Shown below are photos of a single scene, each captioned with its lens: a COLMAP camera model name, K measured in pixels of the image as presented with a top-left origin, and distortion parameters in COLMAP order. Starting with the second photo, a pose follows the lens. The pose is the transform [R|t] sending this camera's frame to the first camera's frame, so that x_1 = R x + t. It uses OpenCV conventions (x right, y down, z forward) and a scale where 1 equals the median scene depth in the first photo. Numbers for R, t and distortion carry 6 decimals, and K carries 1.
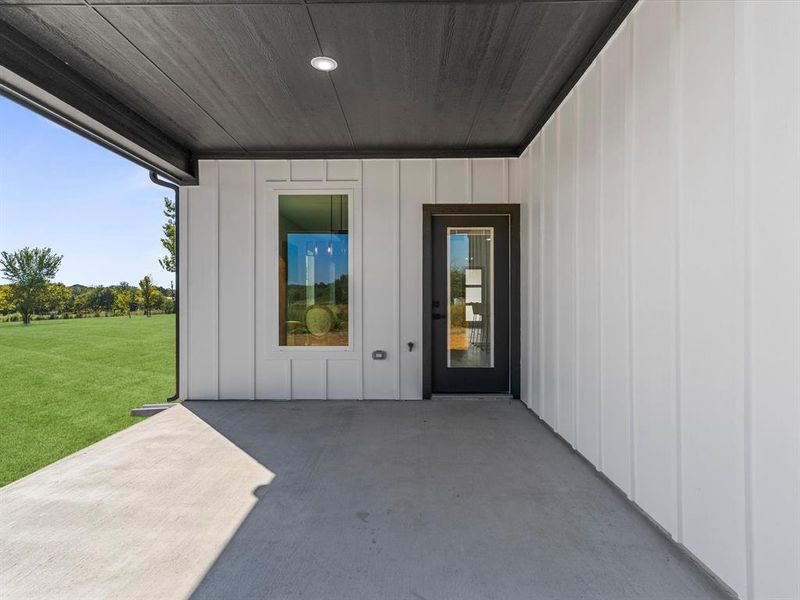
lens RADIAL K [[438.6, 0, 403.8], [0, 438.6, 303.4], [0, 0, 1]] dist [0.001897, 0.000686]
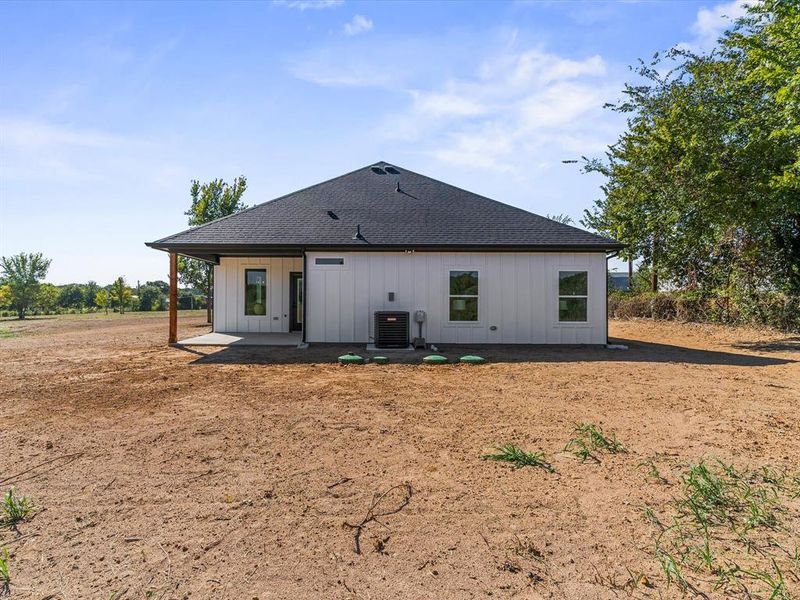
lens RADIAL K [[438.6, 0, 403.8], [0, 438.6, 303.4], [0, 0, 1]] dist [0.001897, 0.000686]
pose [[0.997508, 0.008847, 0.069990, 0.063097], [-0.008711, 0.999960, -0.002249, 0.000325], [-0.070007, 0.001634, 0.997545, -0.220401]]
